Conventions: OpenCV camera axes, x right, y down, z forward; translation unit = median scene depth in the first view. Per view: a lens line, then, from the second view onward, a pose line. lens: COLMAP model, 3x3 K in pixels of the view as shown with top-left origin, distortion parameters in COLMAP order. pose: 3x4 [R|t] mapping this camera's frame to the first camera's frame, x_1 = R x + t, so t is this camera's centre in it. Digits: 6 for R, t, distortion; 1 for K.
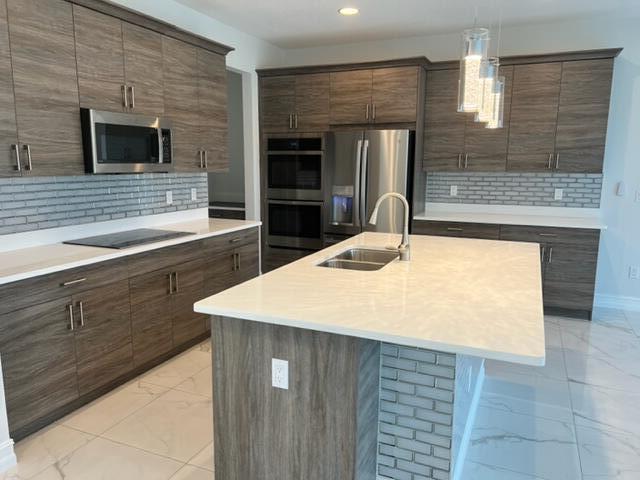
lens RADIAL K [[482.6, 0, 321.2], [0, 482.6, 240.4], [0, 0, 1]] dist [0.045405, -0.043557]
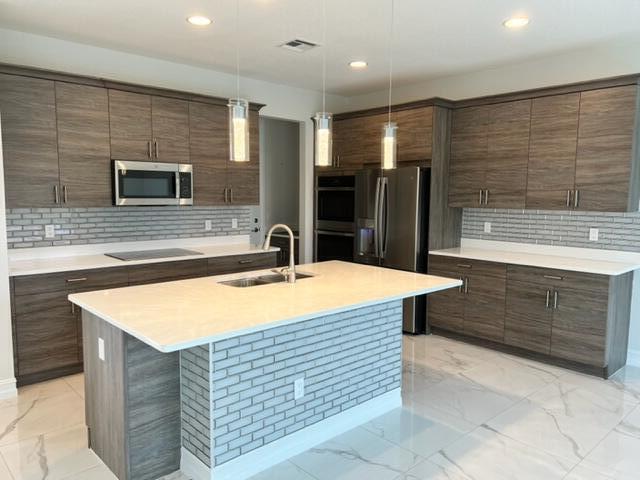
lens RADIAL K [[482.6, 0, 322.5], [0, 482.6, 240.4], [0, 0, 1]] dist [0.045405, -0.043557]
pose [[0.914752, 0.041133, -0.401917, 0.443356], [-0.068174, 0.996254, -0.053205, -0.002478], [0.398223, 0.076069, 0.914129, -0.022163]]
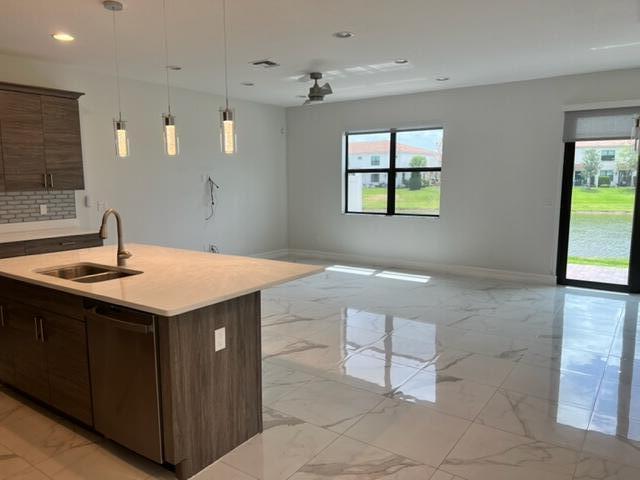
lens RADIAL K [[482.6, 0, 319.7], [0, 482.6, 243.5], [0, 0, 1]] dist [0.045405, -0.043557]
pose [[0.187595, -0.139279, 0.972322, -0.570451], [0.164503, 0.980370, 0.108694, -0.039440], [-0.968373, 0.139559, 0.206824, 0.176287]]
